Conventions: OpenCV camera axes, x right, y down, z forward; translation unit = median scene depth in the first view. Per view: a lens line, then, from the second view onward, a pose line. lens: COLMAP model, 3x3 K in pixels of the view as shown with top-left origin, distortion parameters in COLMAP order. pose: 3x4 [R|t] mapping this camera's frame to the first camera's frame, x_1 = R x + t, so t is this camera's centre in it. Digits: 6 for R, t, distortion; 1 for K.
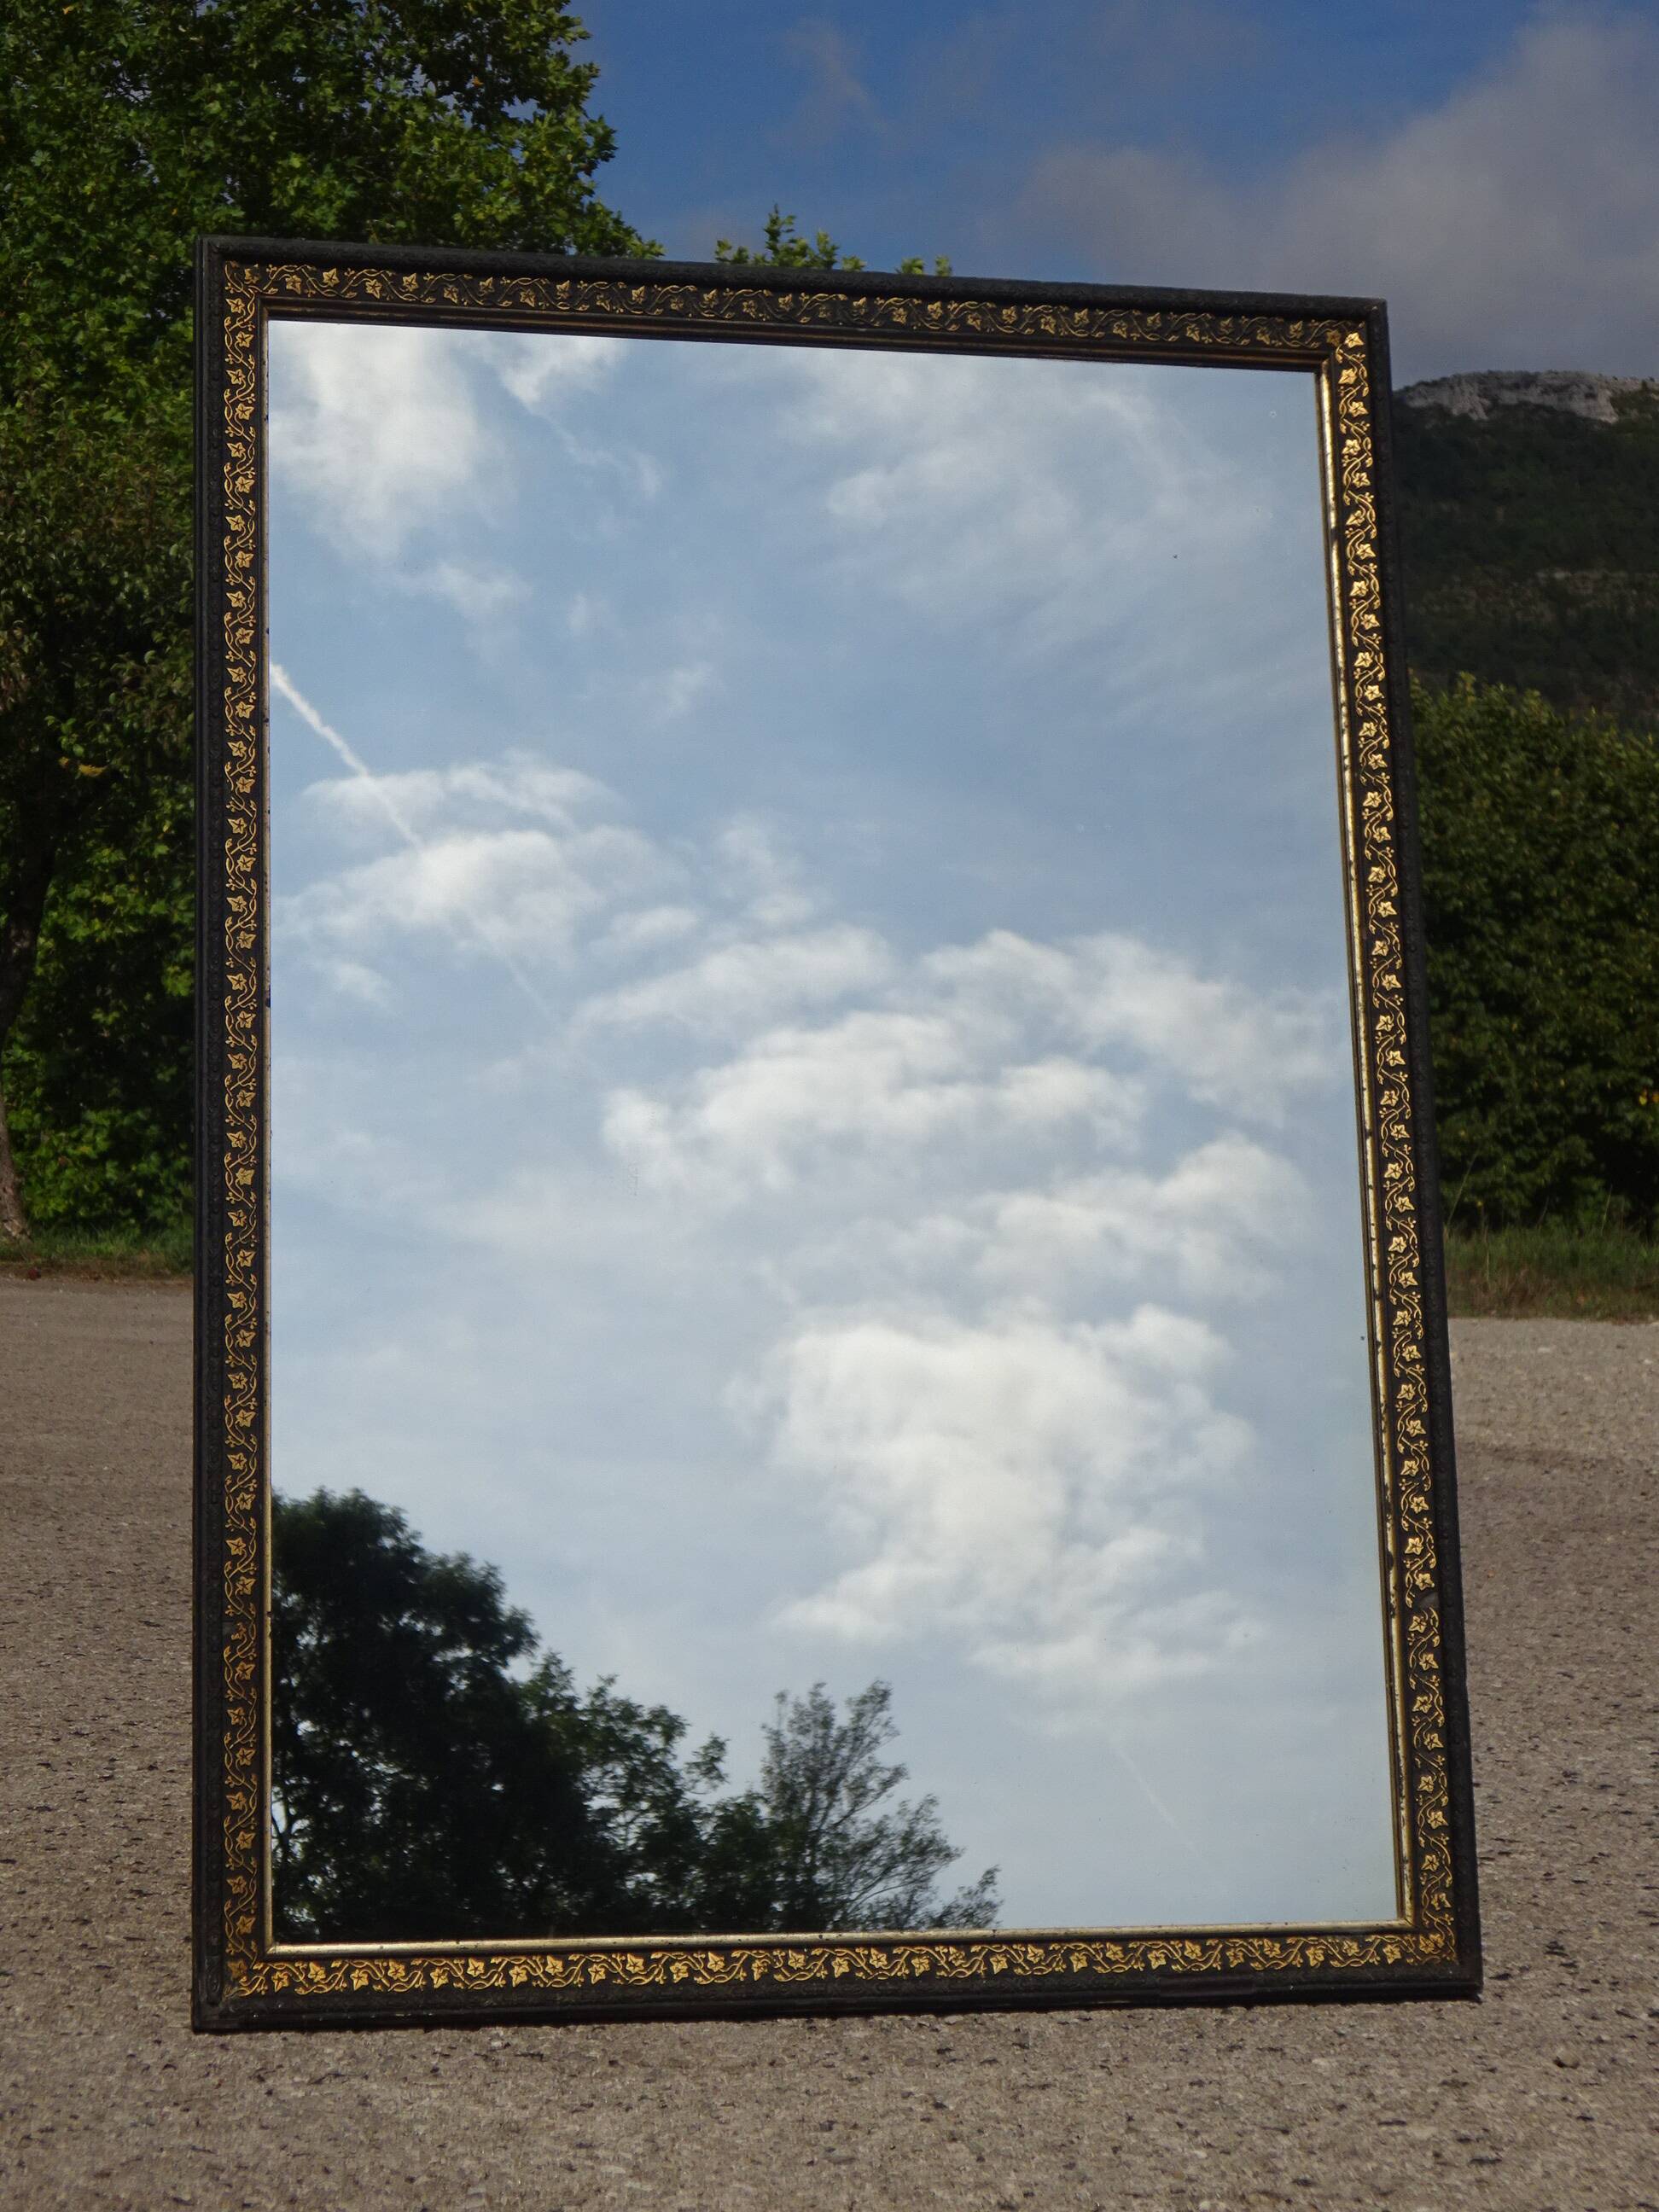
lens RADIAL K [[4638.2, 0, 831.3], [0, 4638.2, 1096.0], [0, 0, 1]] dist [-0.005489, -0.363299]
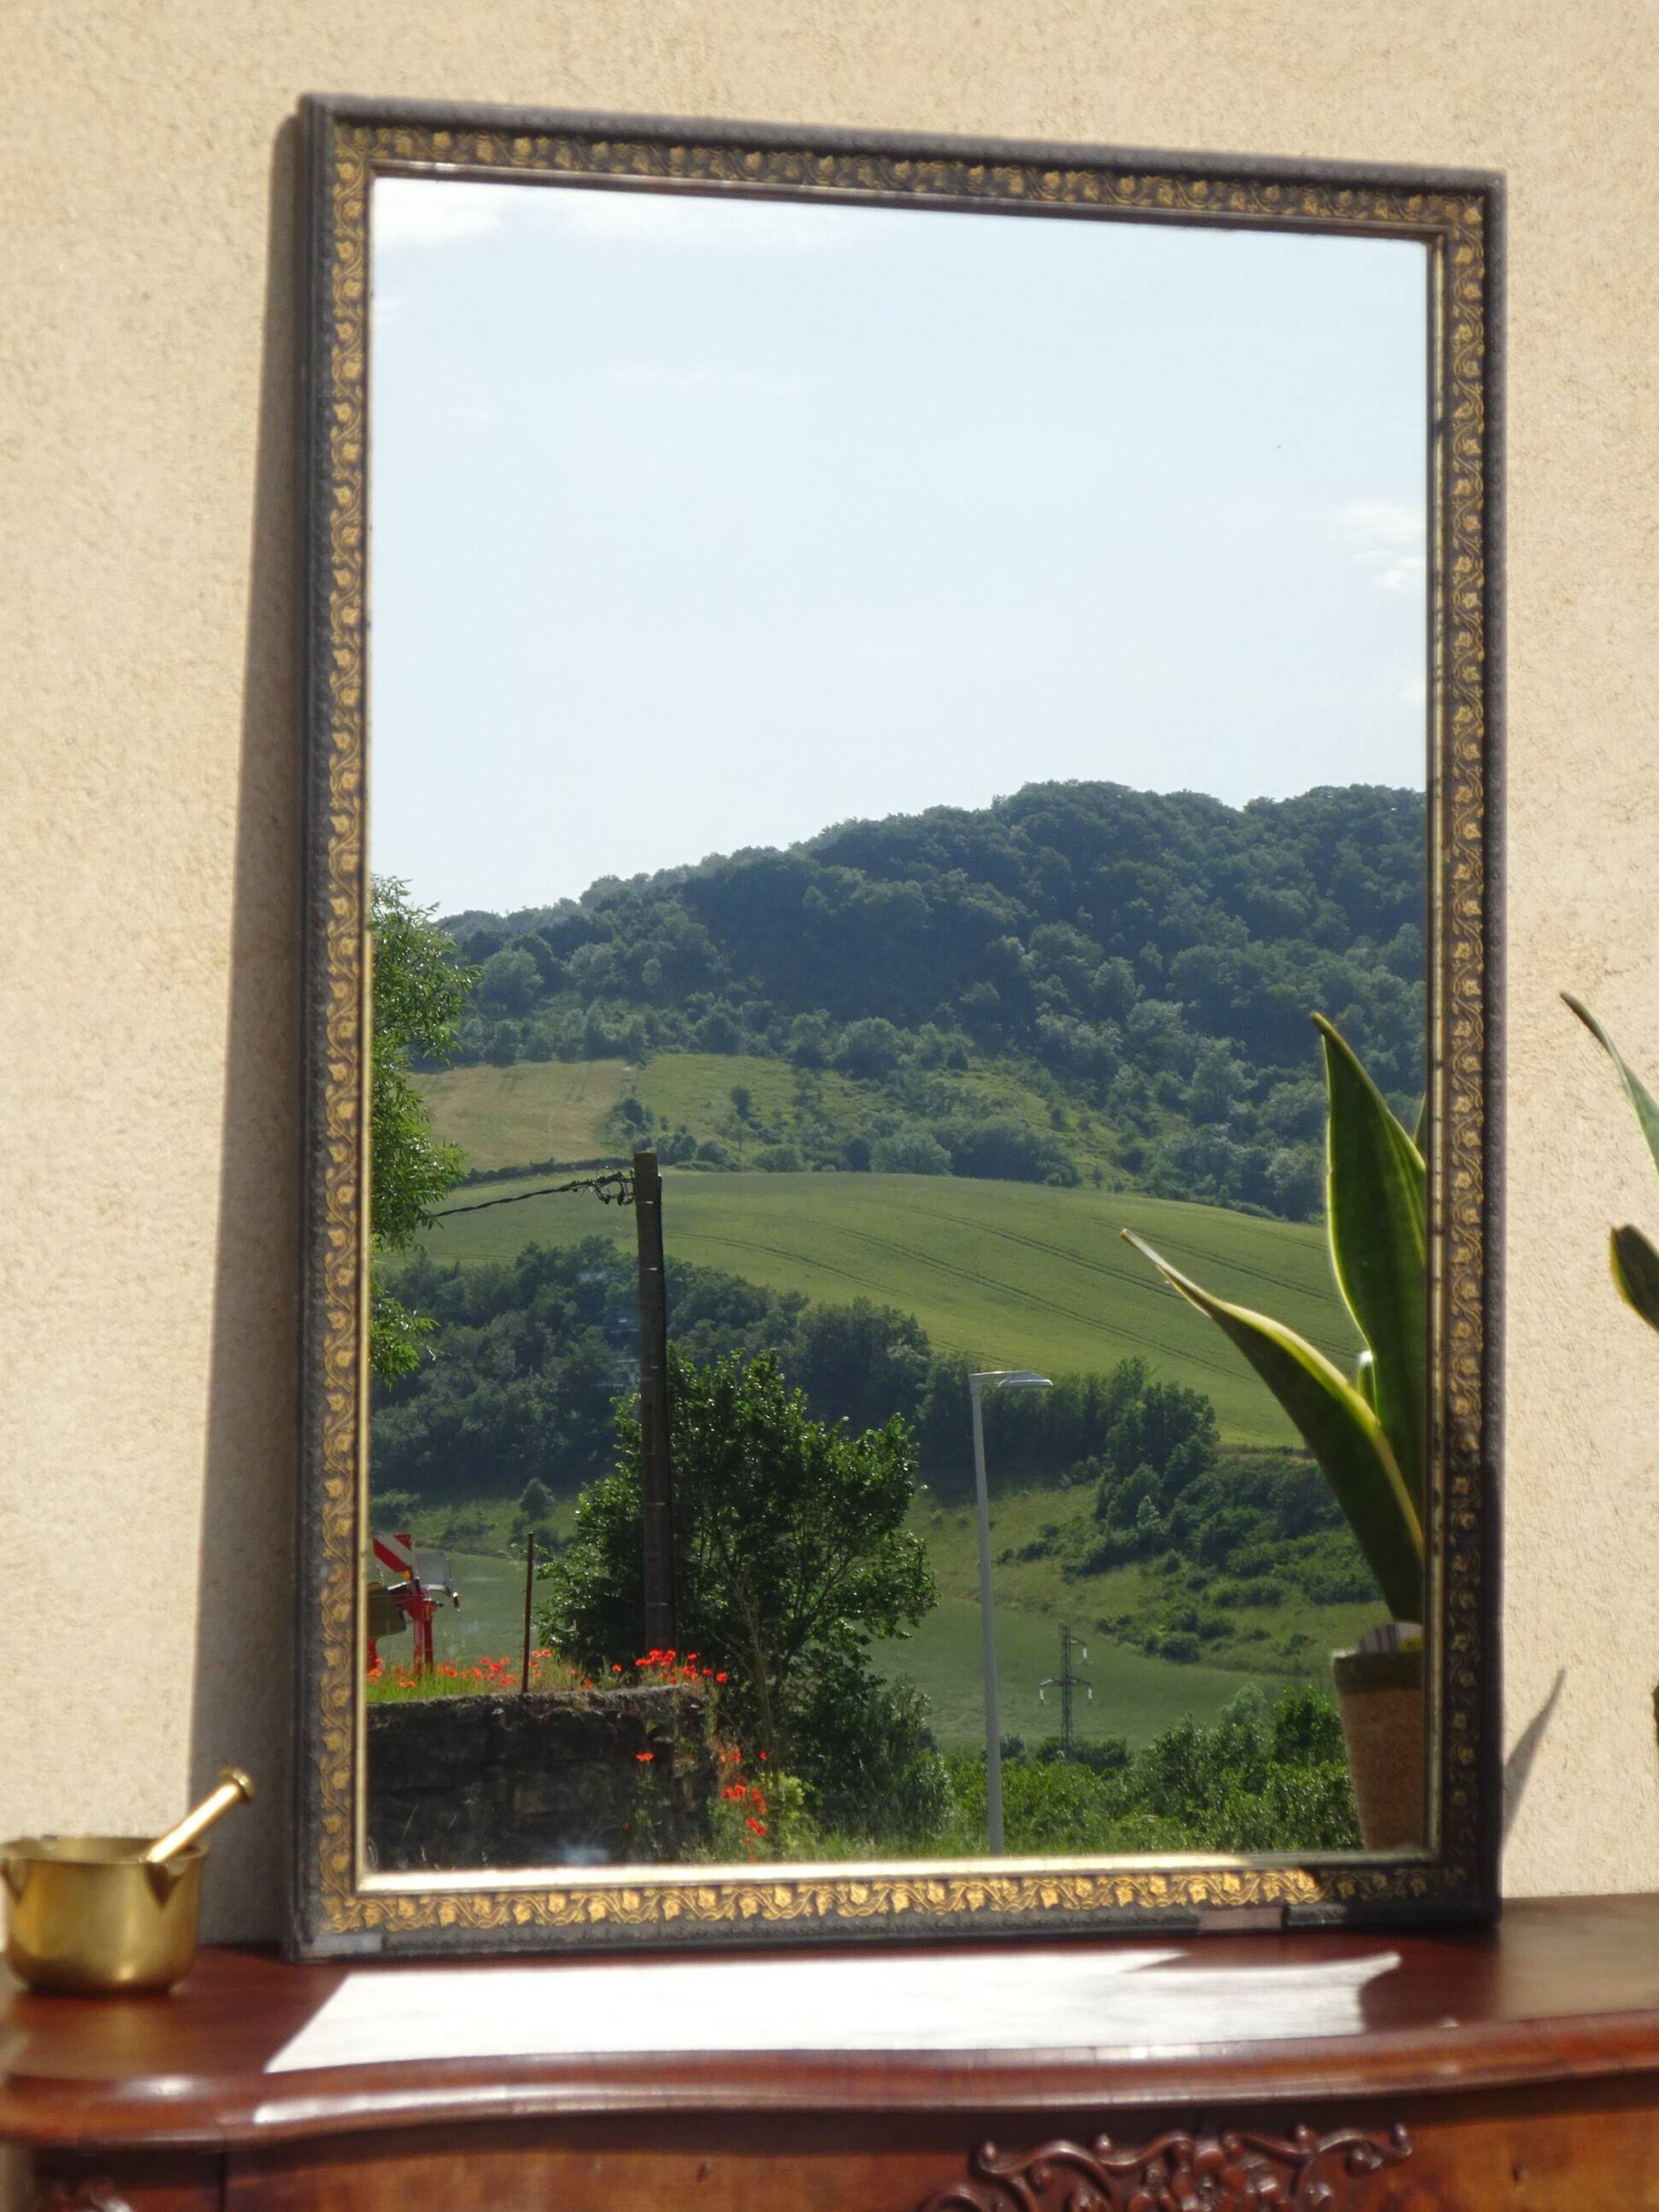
lens RADIAL K [[6956.5, 0, 829.5], [0, 6956.5, 1106.0], [0, 0, 1]] dist [-0.043763, -0.891911]
pose [[0.989708, 0.037435, 0.138121, -0.218067], [-0.062947, 0.980672, 0.185256, -0.250794], [-0.128517, -0.192043, 0.972935, -0.426222]]
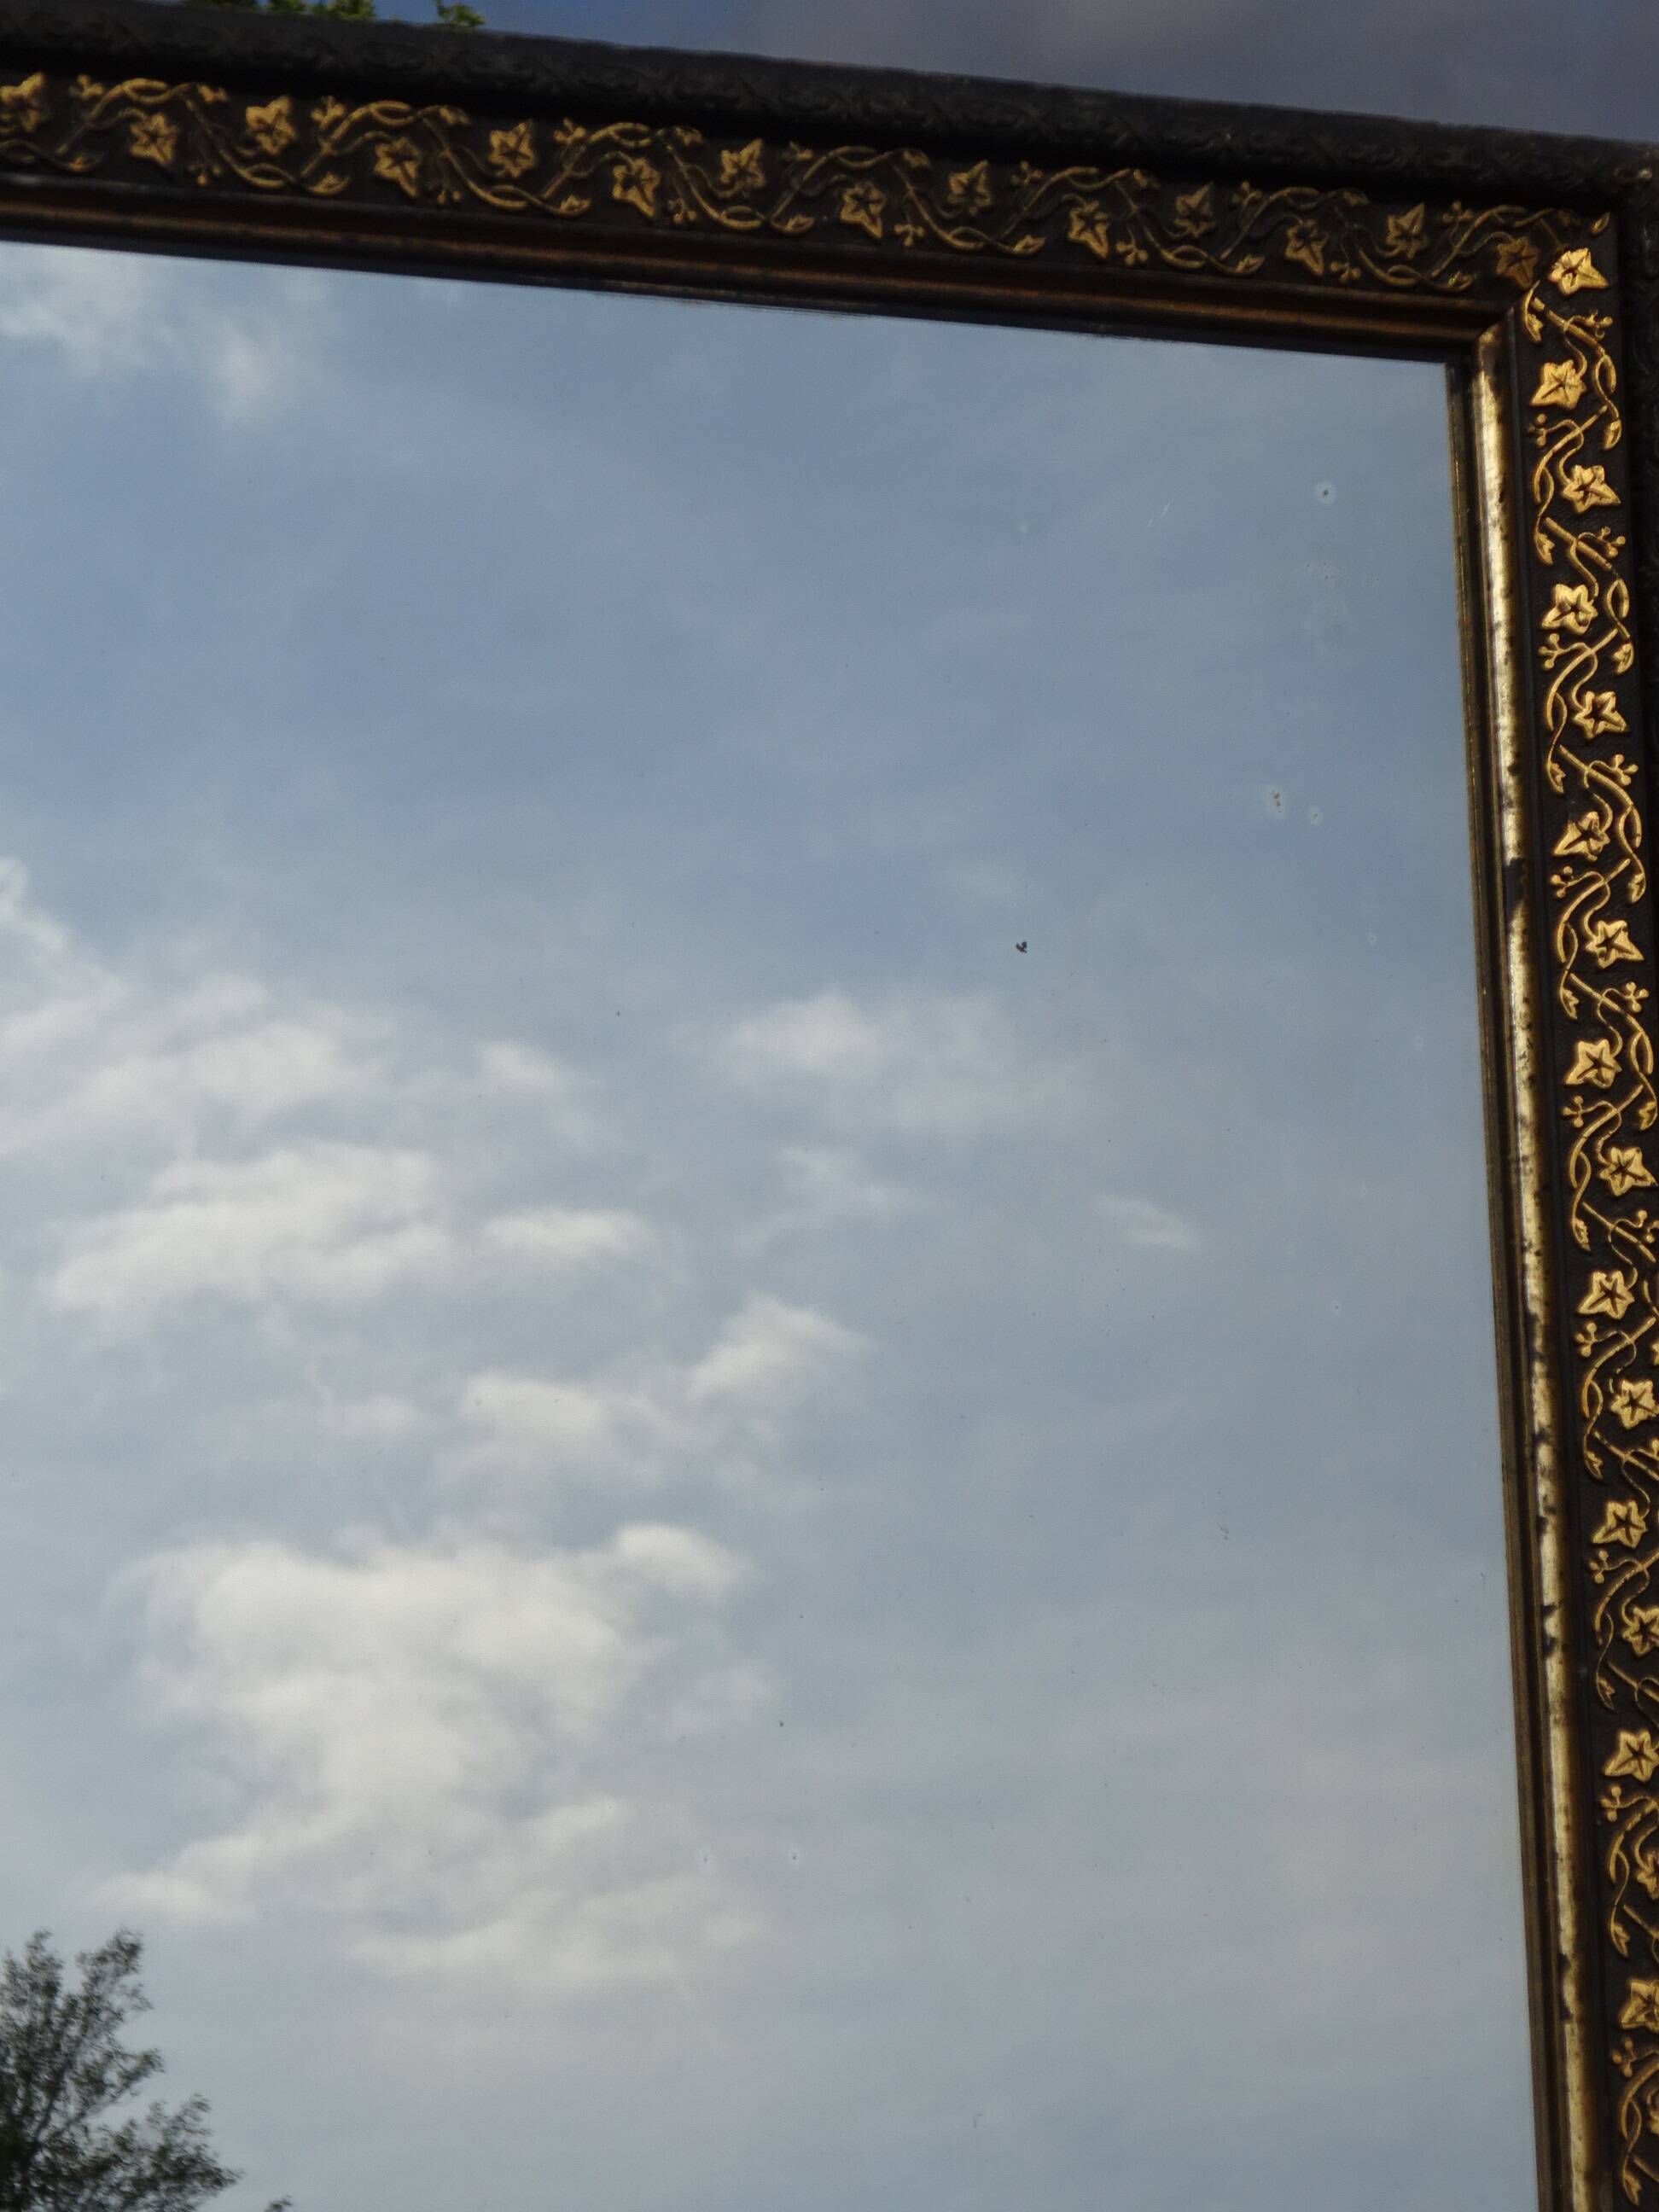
lens RADIAL K [[6014.4, 0, 829.5], [0, 6014.4, 1106.0], [0, 0, 1]] dist [-0.005559, -1.232009]
pose [[0.993732, 0.026373, 0.108630, 0.018211], [-0.026981, 0.999627, 0.004133, -0.110346], [-0.108481, -0.007038, 0.994074, 0.618122]]
